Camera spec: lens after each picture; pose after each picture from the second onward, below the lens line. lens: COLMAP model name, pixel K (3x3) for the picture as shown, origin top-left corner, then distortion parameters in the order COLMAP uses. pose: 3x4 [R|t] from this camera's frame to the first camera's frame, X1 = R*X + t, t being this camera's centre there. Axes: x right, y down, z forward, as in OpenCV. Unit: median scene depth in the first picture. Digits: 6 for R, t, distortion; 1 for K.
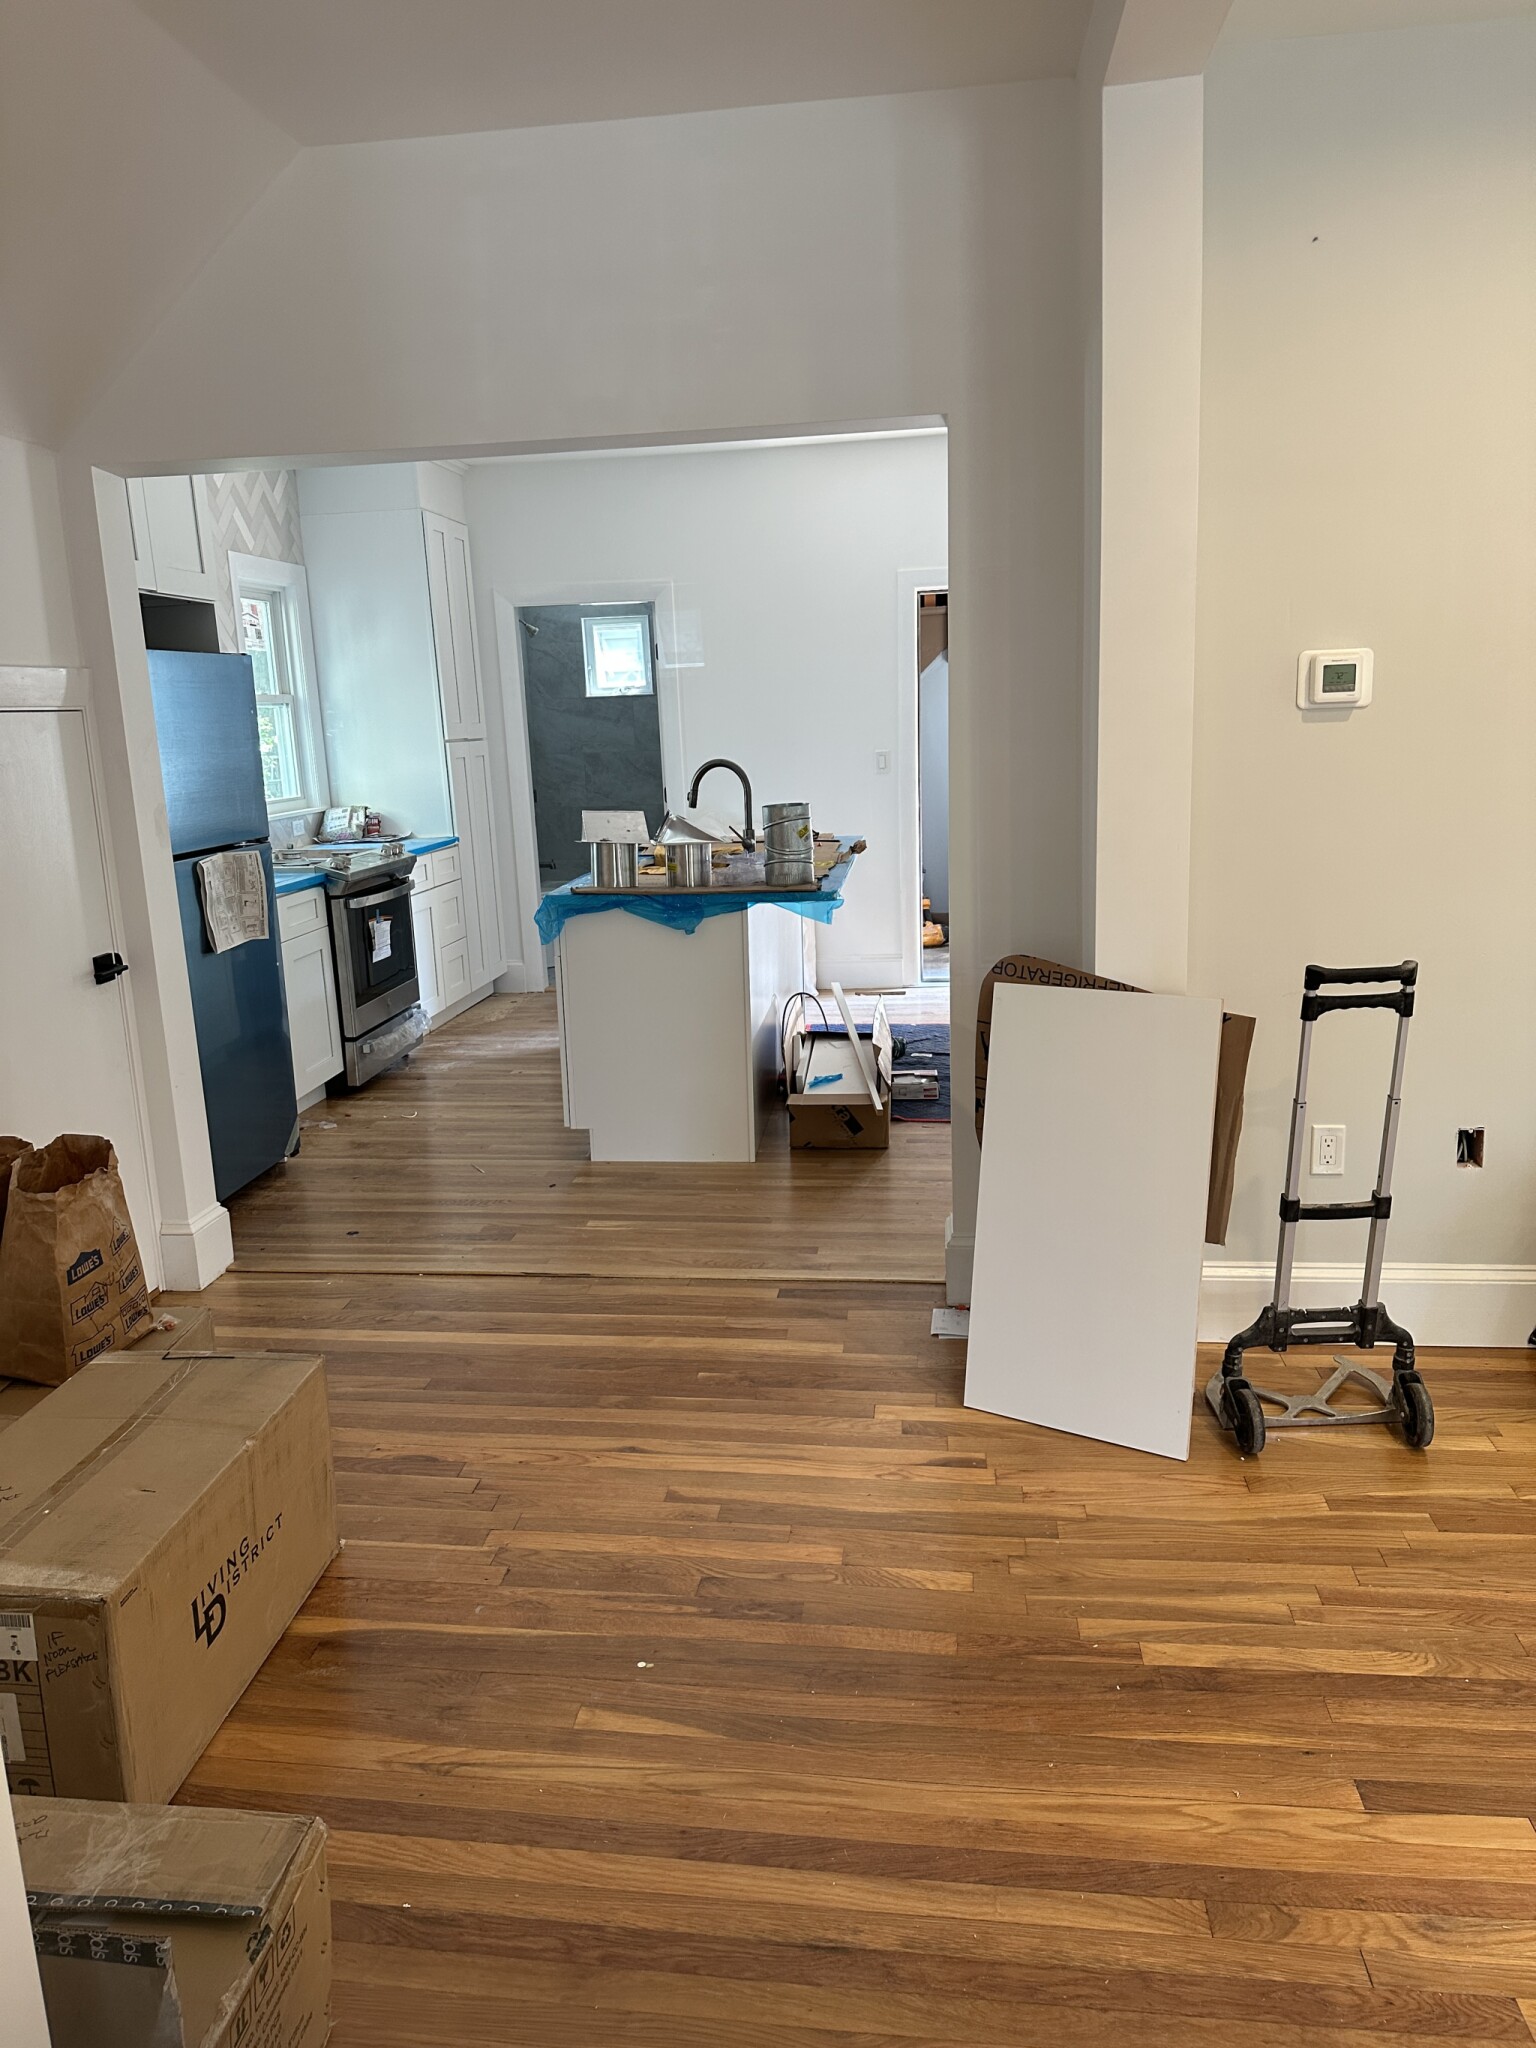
lens RADIAL K [[1448.5, 0, 748.2], [0, 1448.5, 1013.0], [0, 0, 1]] dist [0.050815, -0.028457]
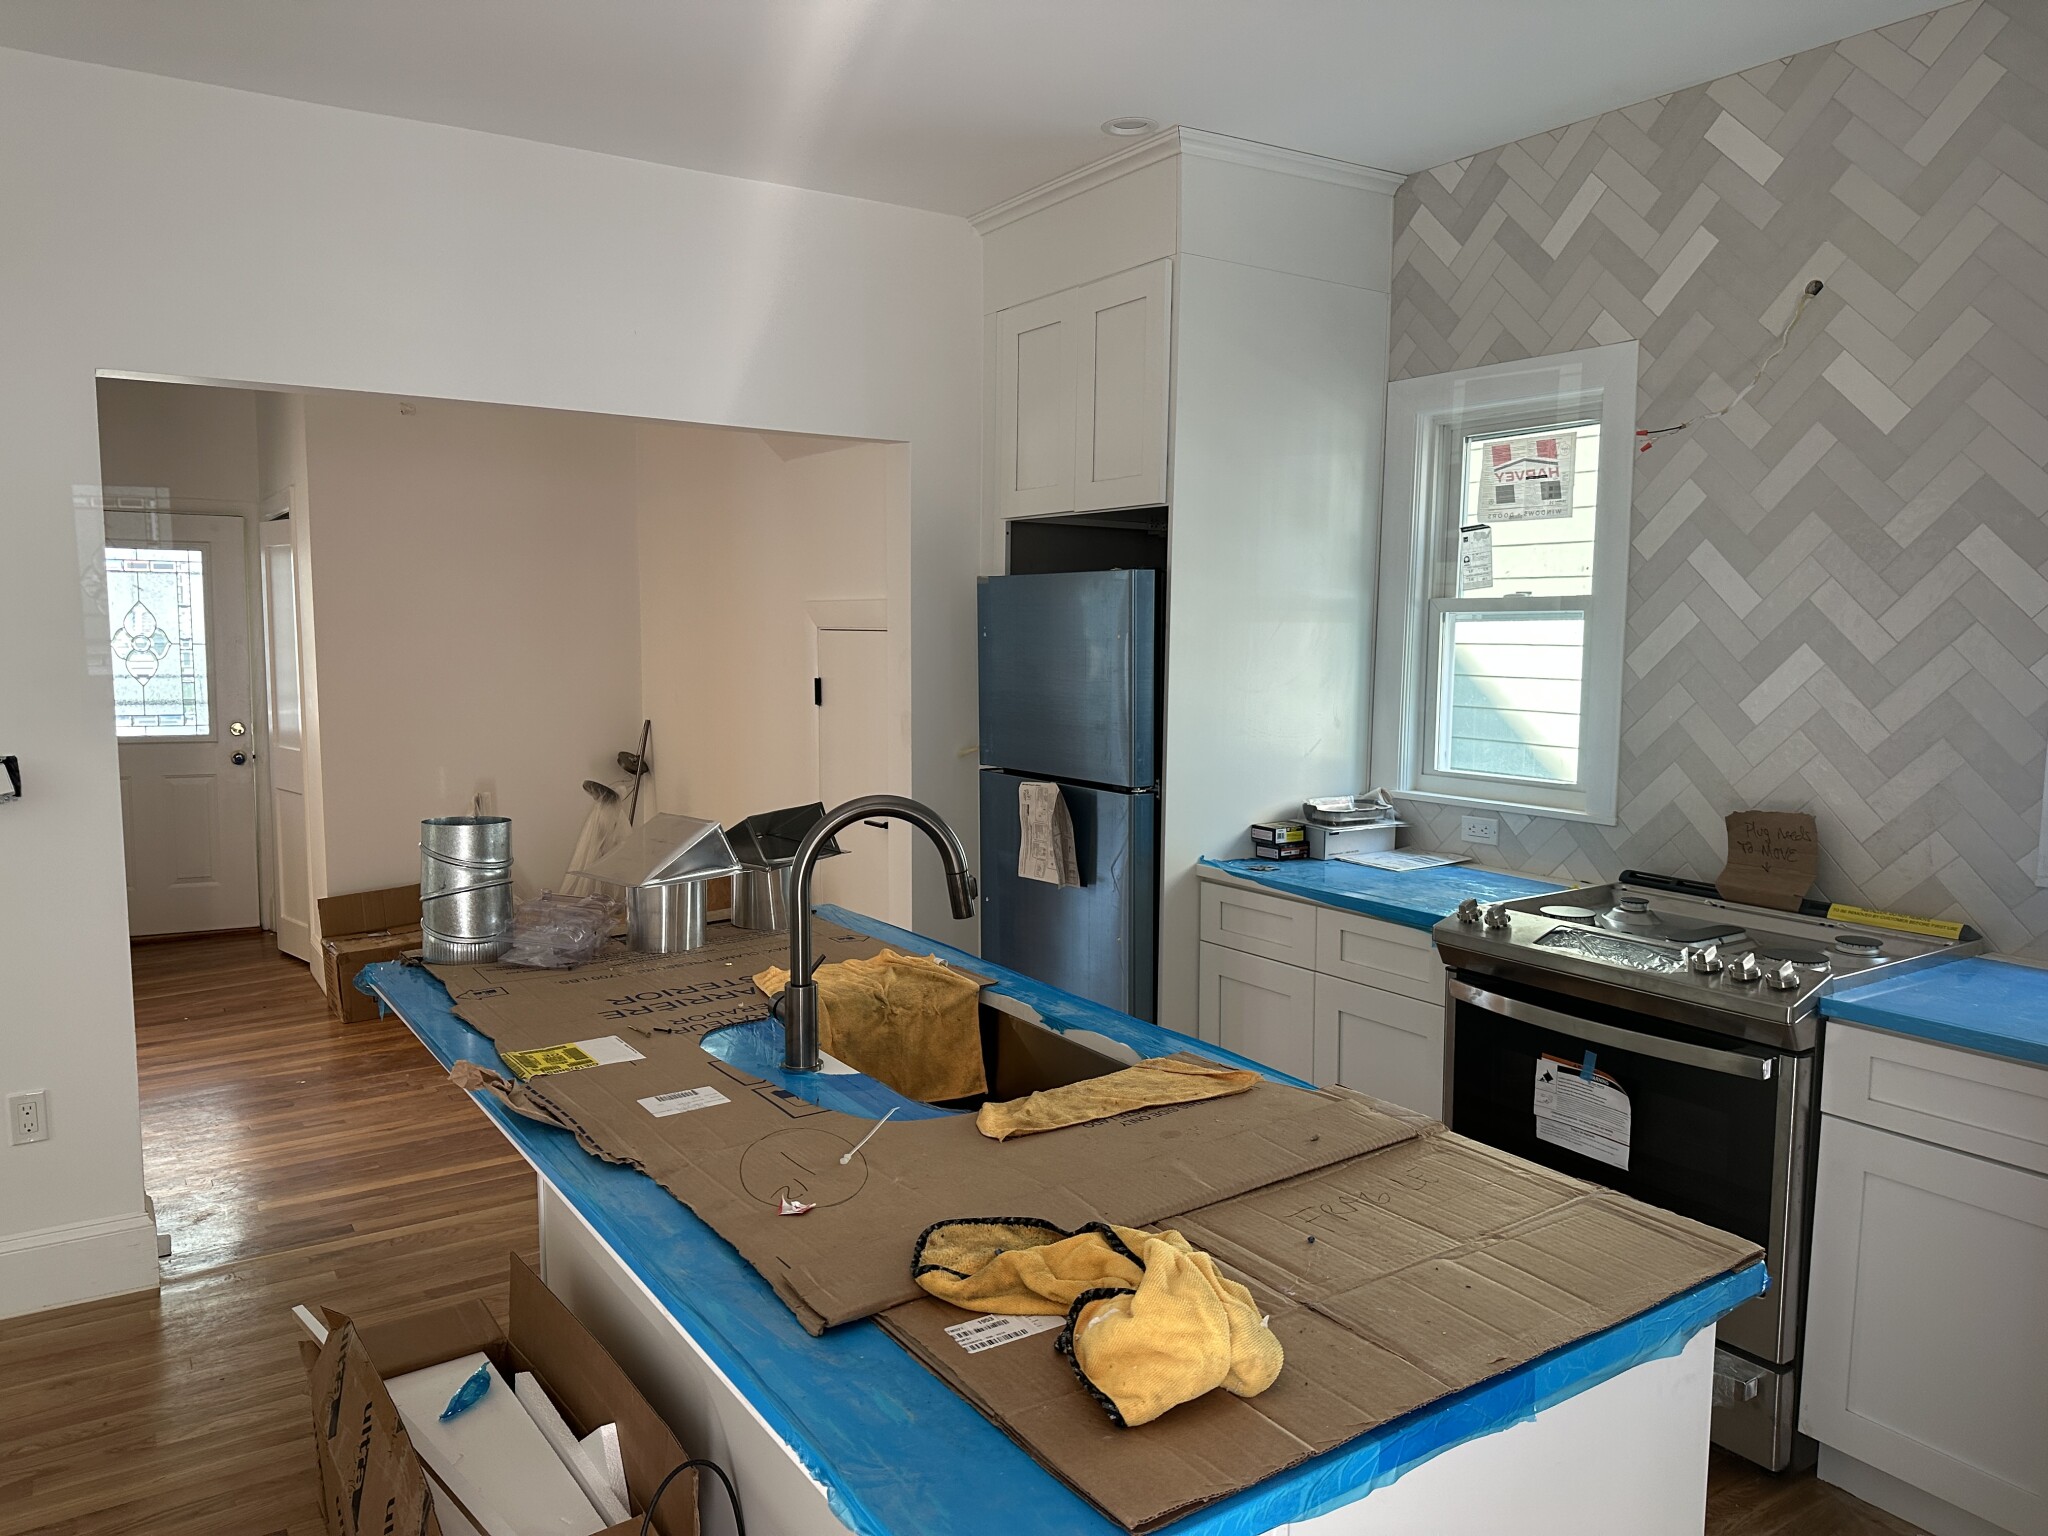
lens RADIAL K [[1448.5, 0, 1033.8], [0, 1448.5, 785.5], [0, 0, 1]] dist [0.050815, -0.028457]
pose [[-0.754284, 0.126331, -0.644280, 0.385402], [-0.101739, 0.946970, 0.304791, -0.614187], [0.648618, 0.295447, -0.701431, 2.589840]]
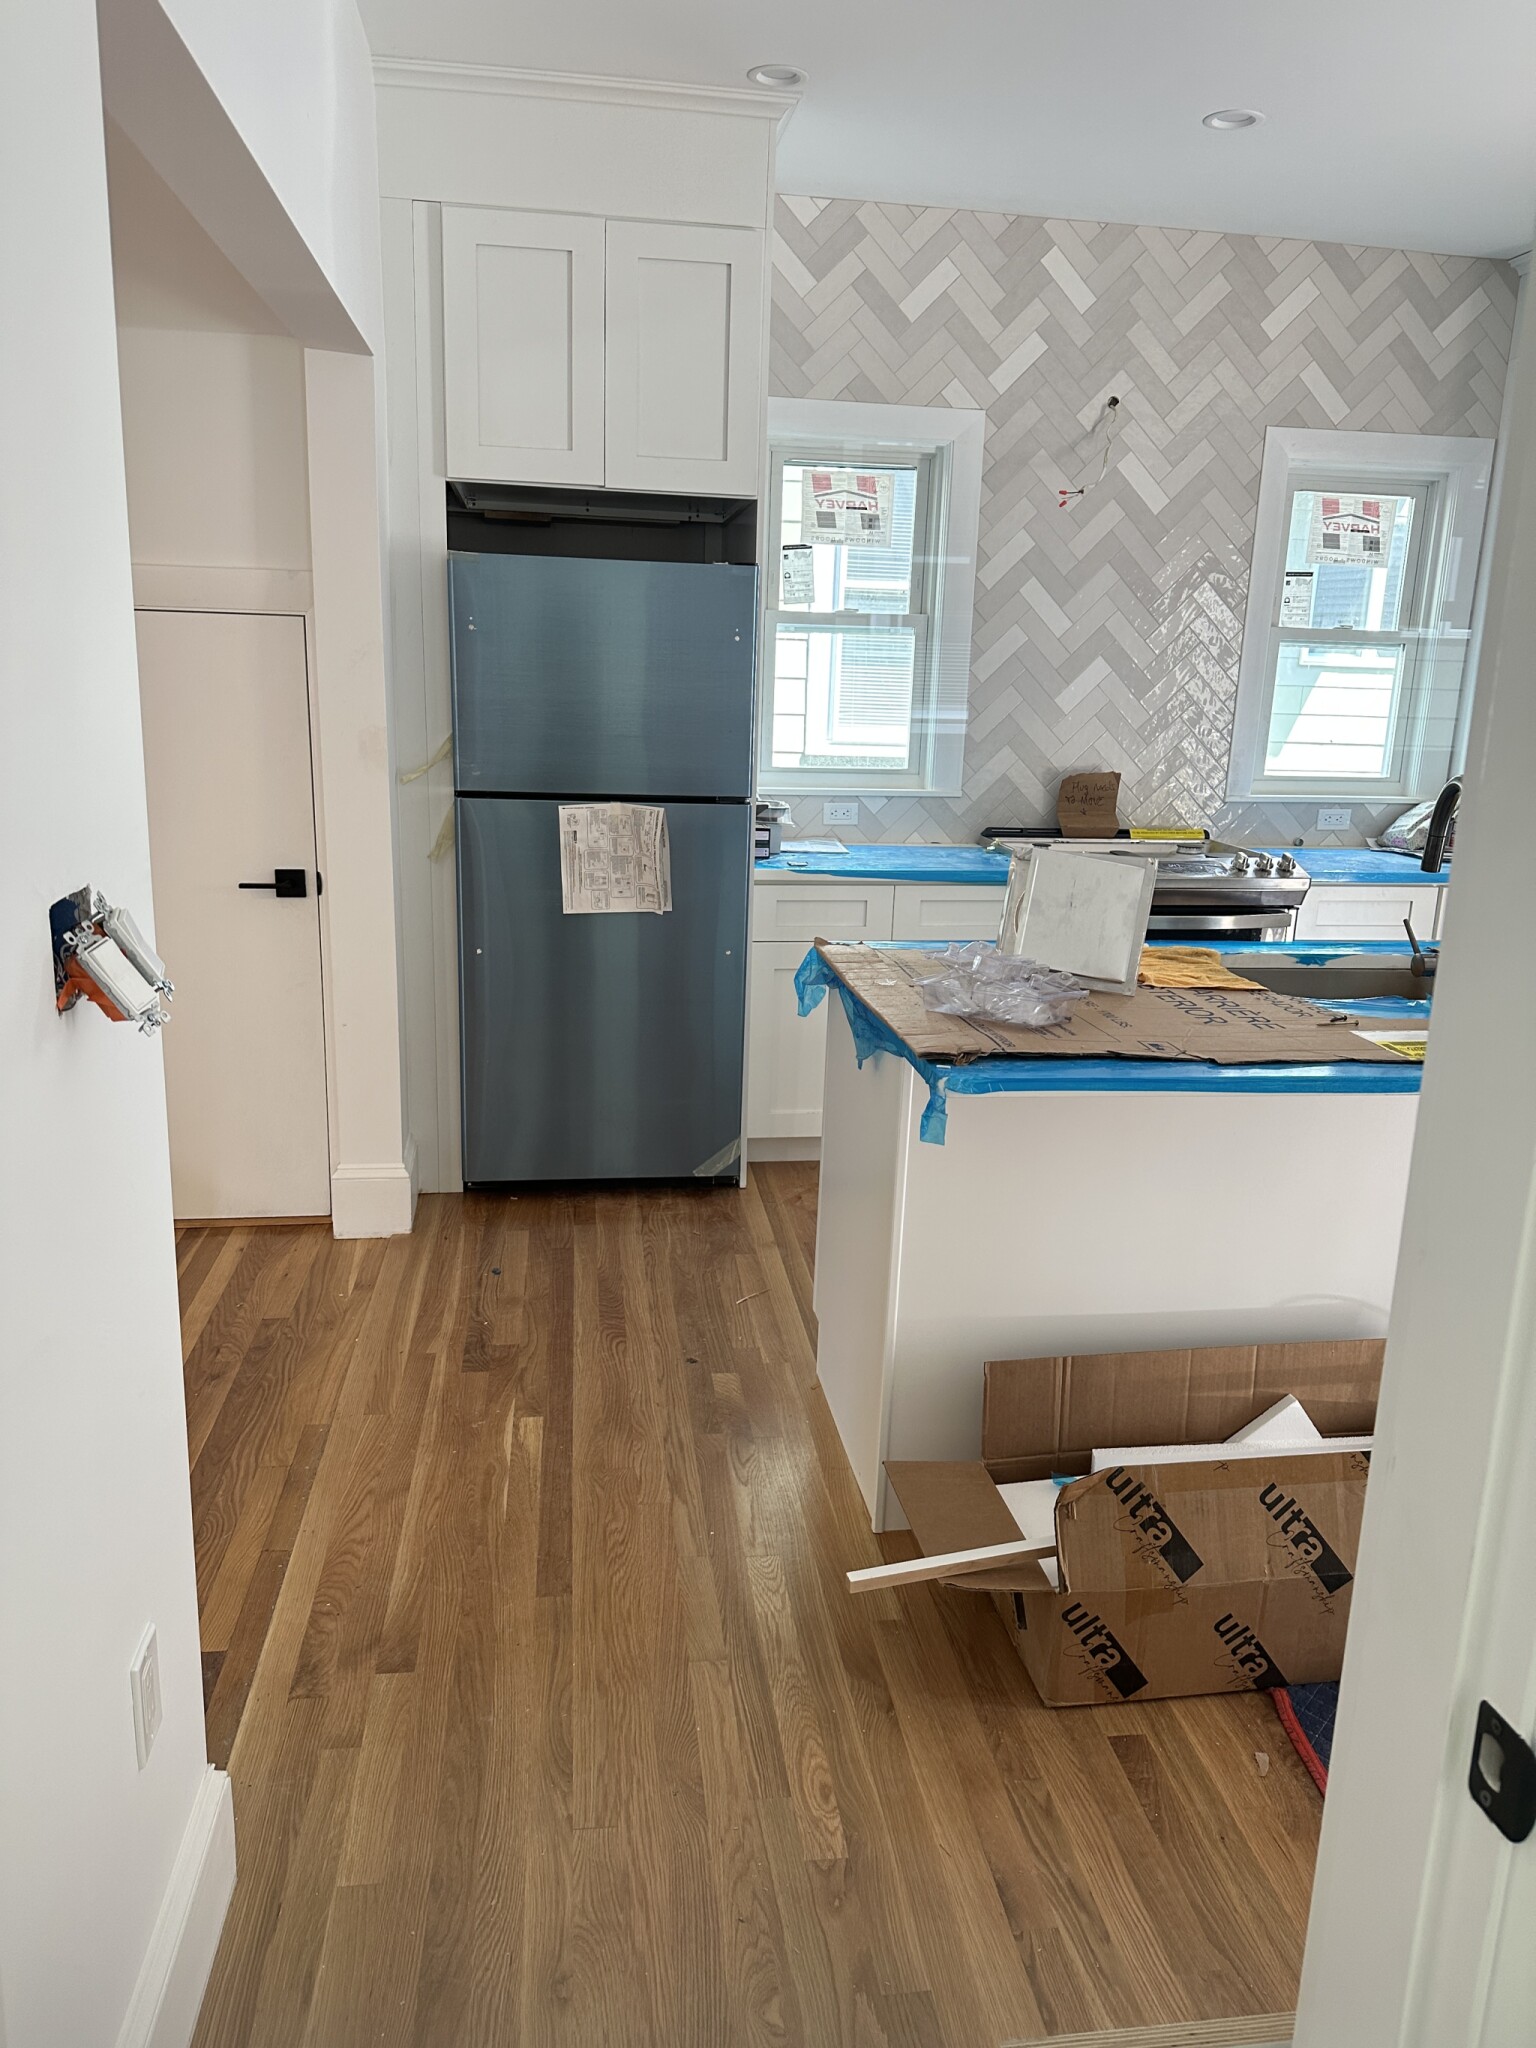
lens RADIAL K [[1448.5, 0, 766.3], [0, 1448.5, 1006.5], [0, 0, 1]] dist [0.050815, -0.028457]
pose [[0.257037, 0.281985, -0.924346, 0.744586], [-0.246678, 0.943943, 0.219368, -0.321062], [0.934389, 0.171630, 0.312188, 1.321134]]
